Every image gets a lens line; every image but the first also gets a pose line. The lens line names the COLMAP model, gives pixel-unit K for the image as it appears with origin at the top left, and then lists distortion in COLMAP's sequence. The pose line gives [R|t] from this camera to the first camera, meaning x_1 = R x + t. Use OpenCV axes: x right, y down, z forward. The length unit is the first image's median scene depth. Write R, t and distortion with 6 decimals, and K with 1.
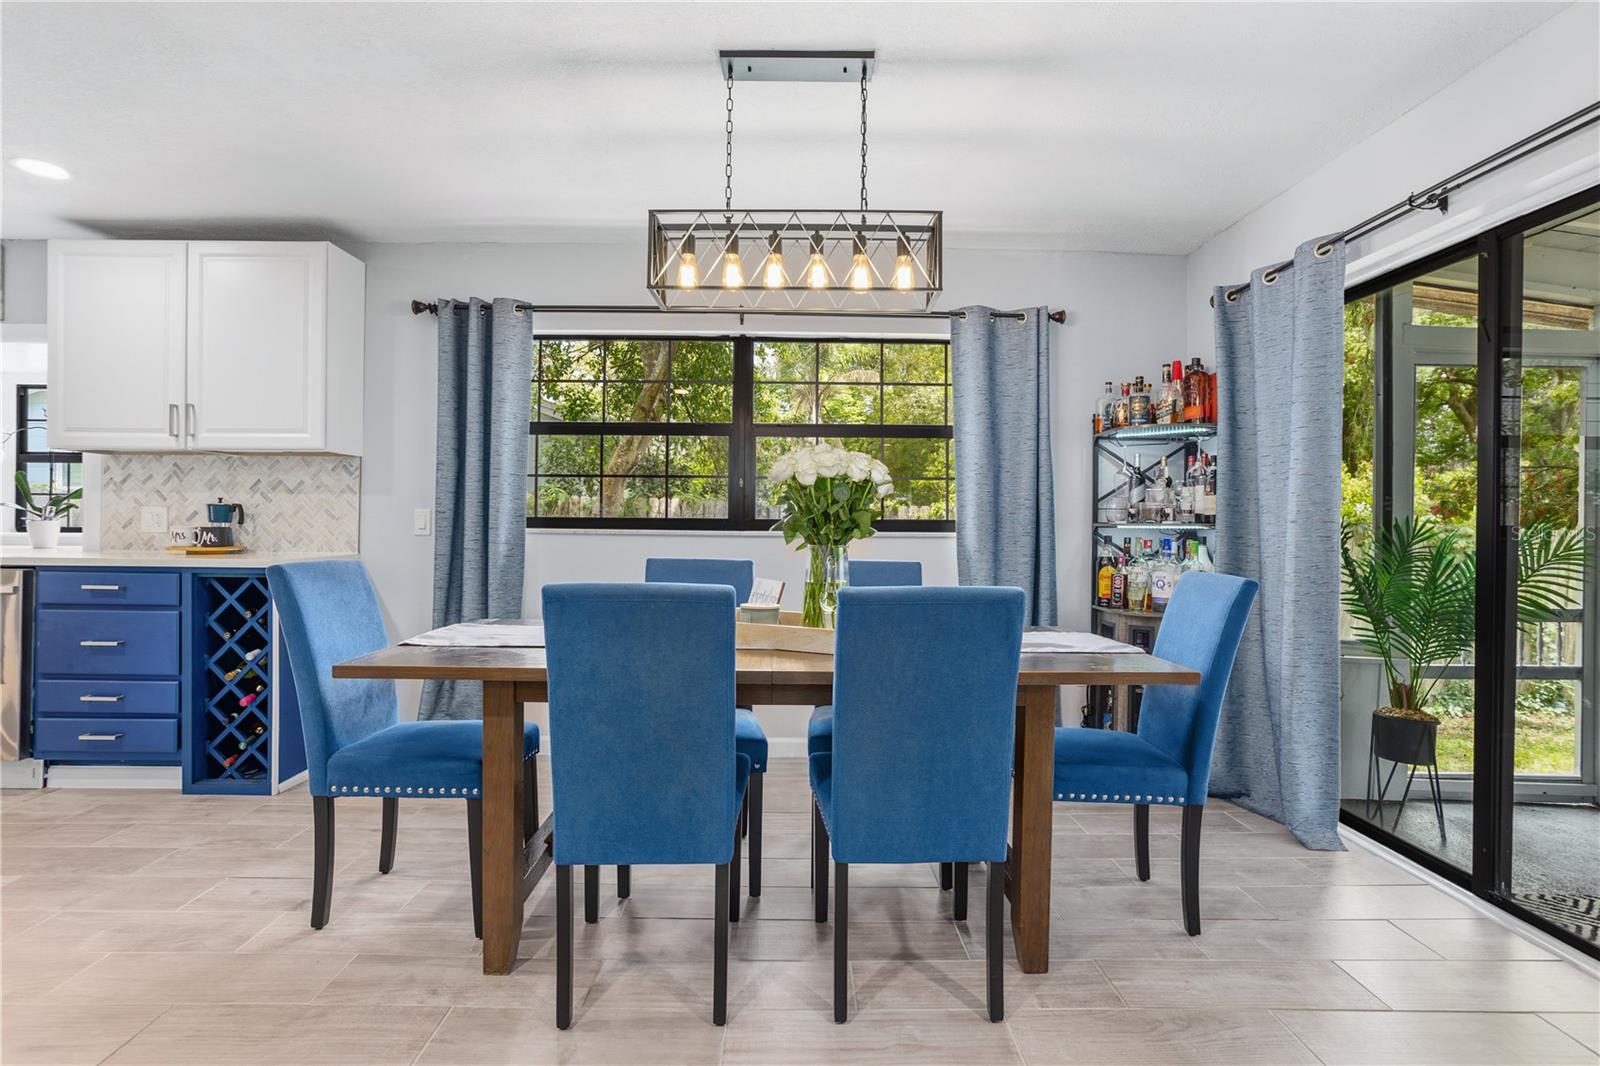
lens RADIAL K [[797.0, 0, 811.3], [0, 797.0, 527.2], [0, 0, 1]] dist [-0.040102, 0.013071]
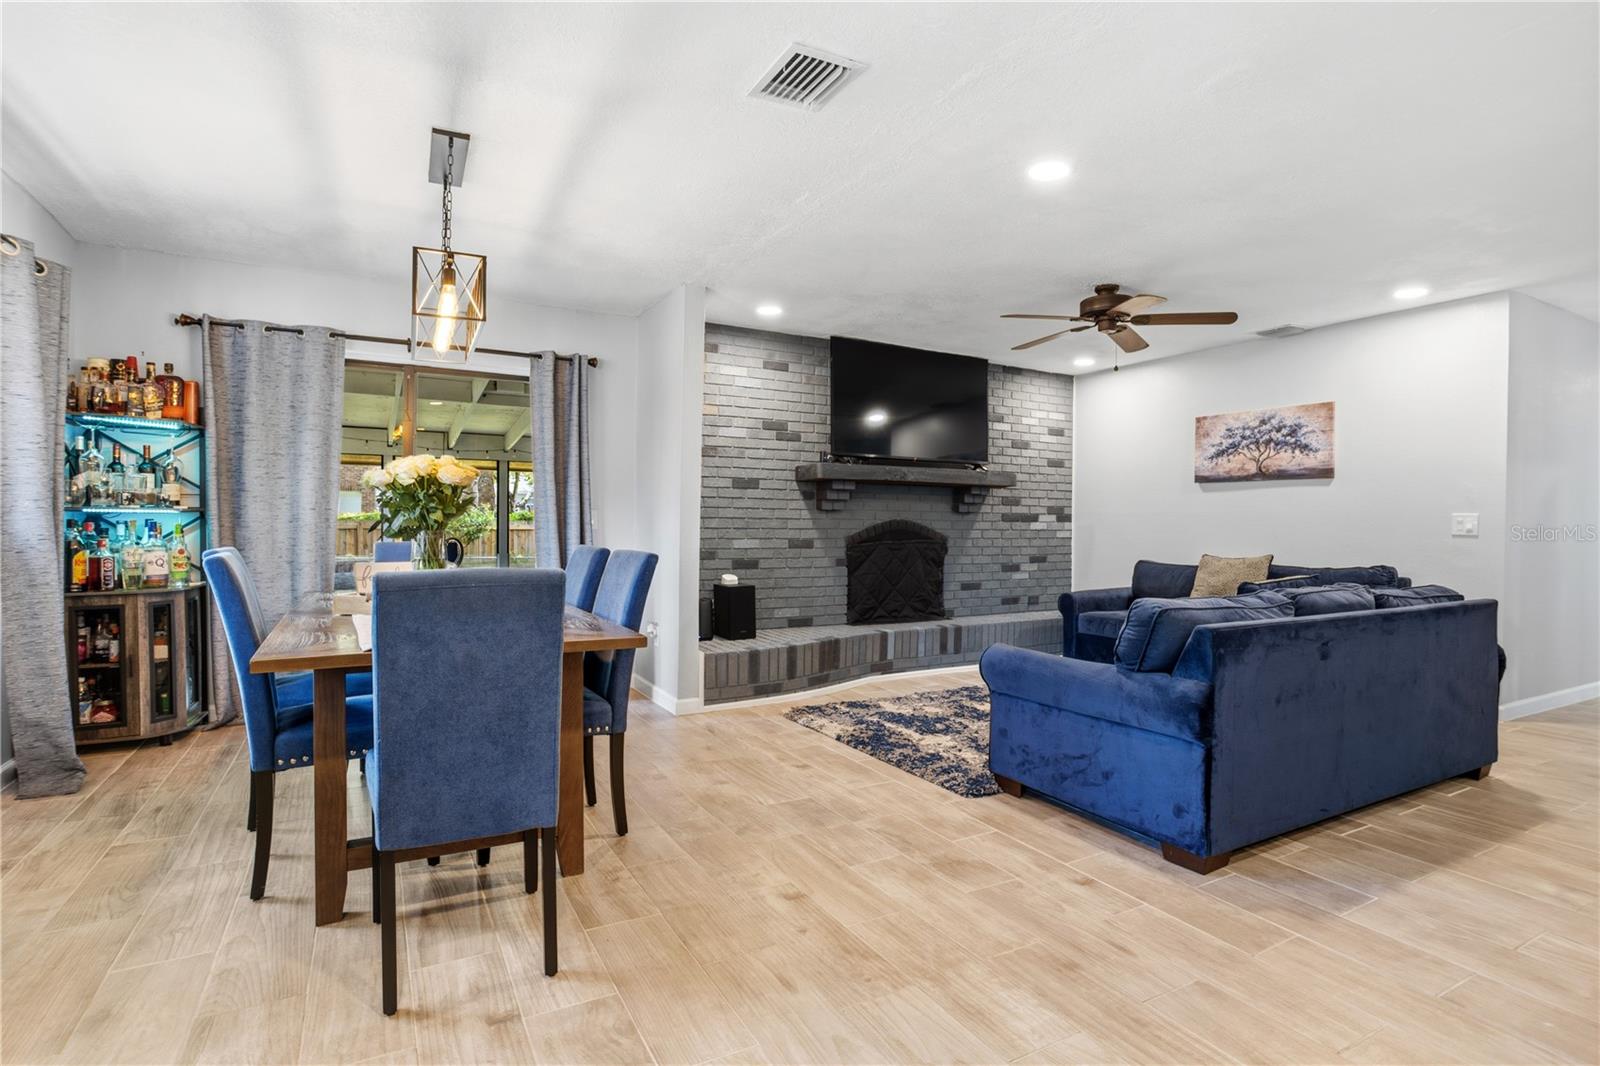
lens RADIAL K [[797.0, 0, 799.9], [0, 797.0, 526.5], [0, 0, 1]] dist [-0.040102, 0.013071]
pose [[-0.462981, -0.018459, 0.886176, -0.897859], [-0.014267, 0.999809, 0.013372, -0.005696], [-0.886254, -0.006453, -0.463155, 0.678314]]
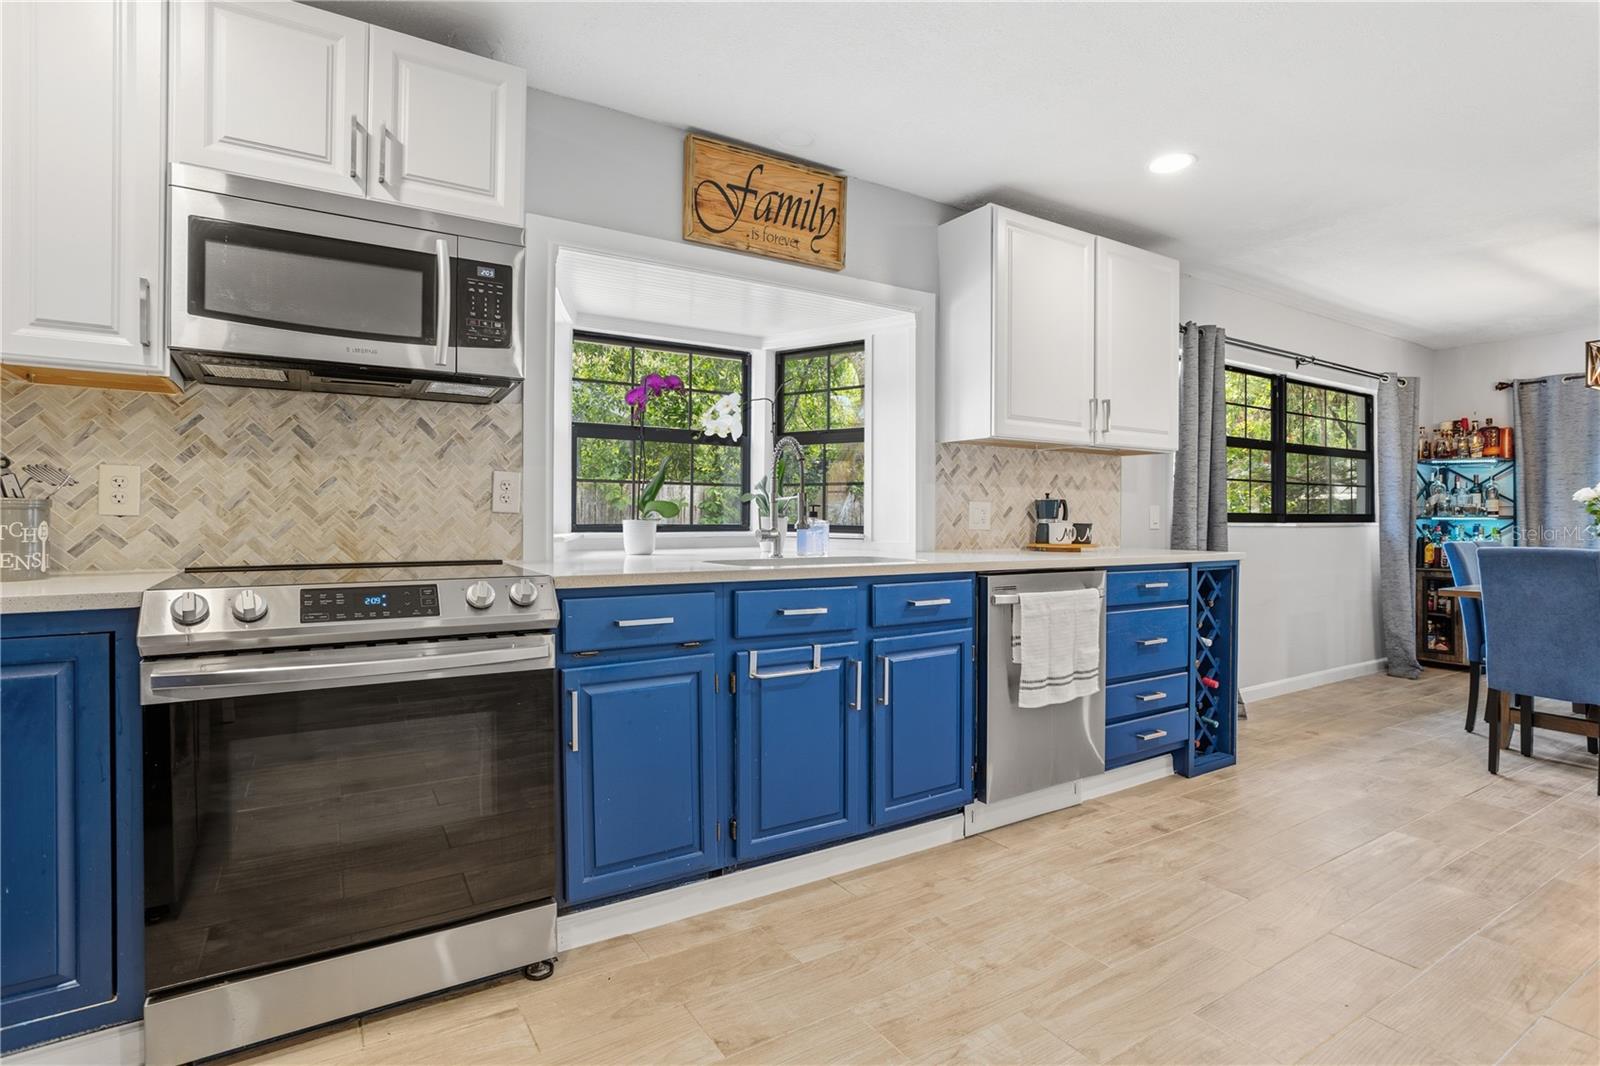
lens RADIAL K [[797.0, 0, 810.3], [0, 797.0, 526.5], [0, 0, 1]] dist [-0.040102, 0.013071]
pose [[0.856253, -0.010577, 0.516449, -1.541083], [0.004593, 0.999907, 0.012865, -0.010365], [-0.516537, -0.008643, 0.856221, 0.308230]]
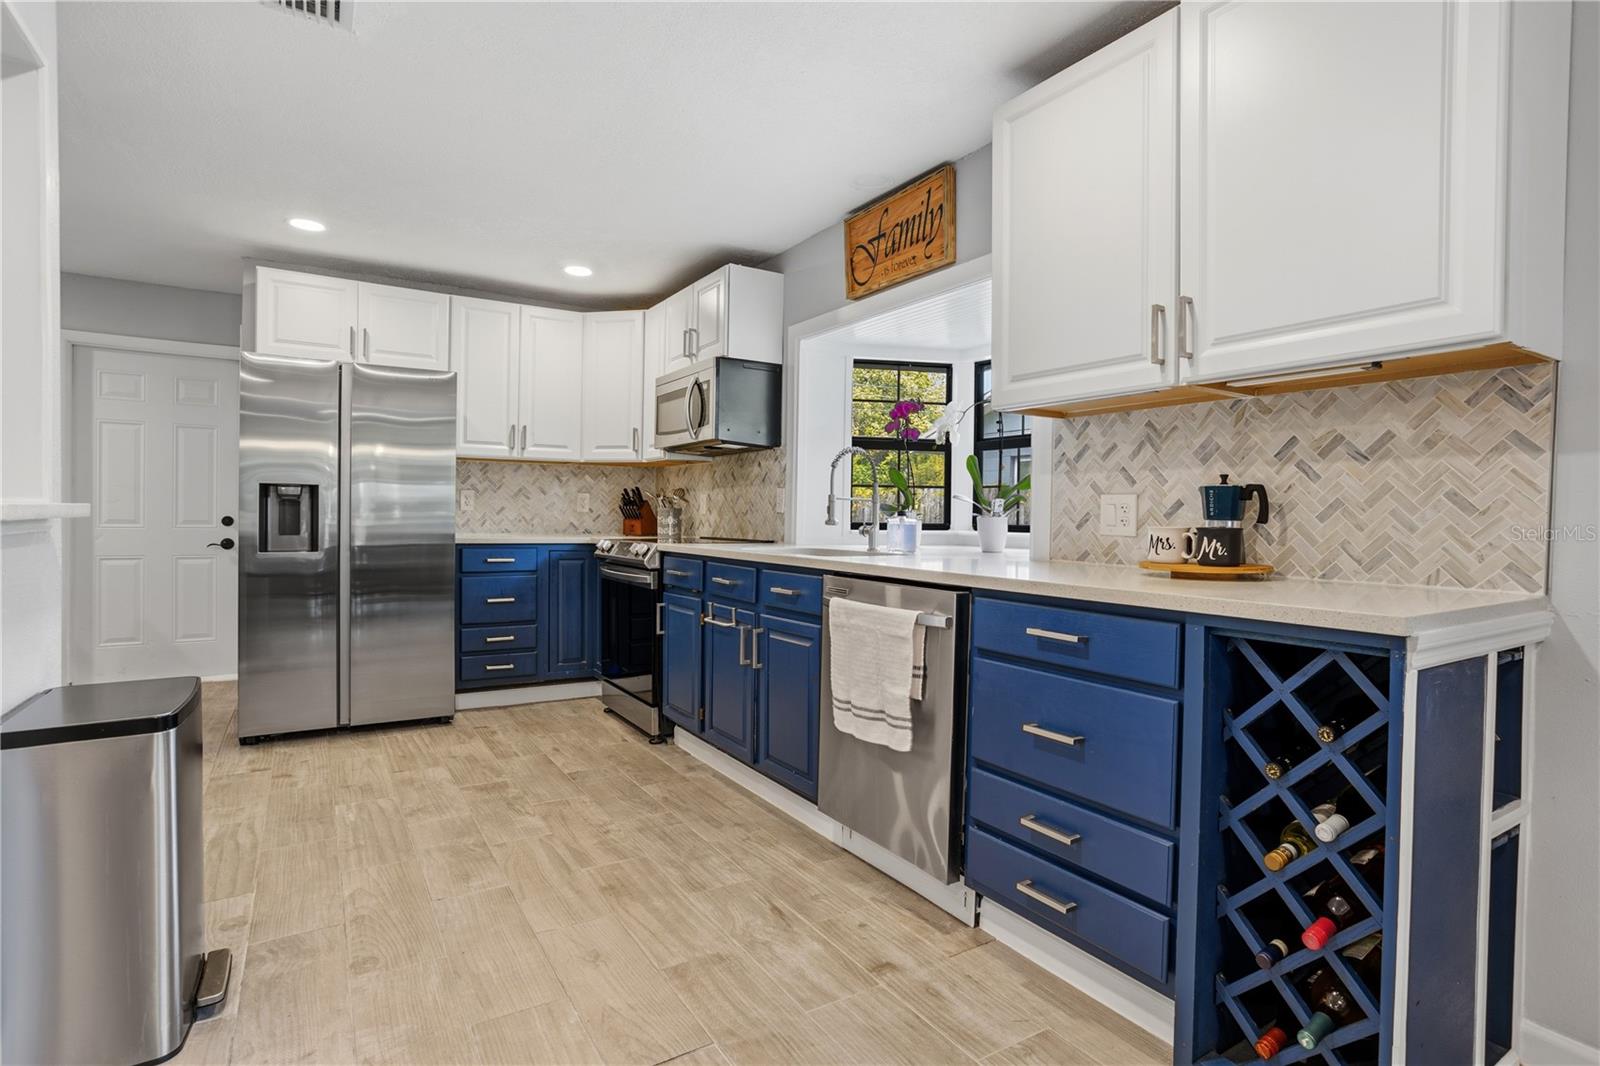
lens RADIAL K [[797.0, 0, 808.5], [0, 797.0, 528.0], [0, 0, 1]] dist [-0.040102, 0.013071]
pose [[0.515975, 0.010427, -0.856540, -0.437482], [-0.006504, 0.999945, 0.008255, -0.003134], [0.856579, 0.001311, 0.516014, 0.470530]]
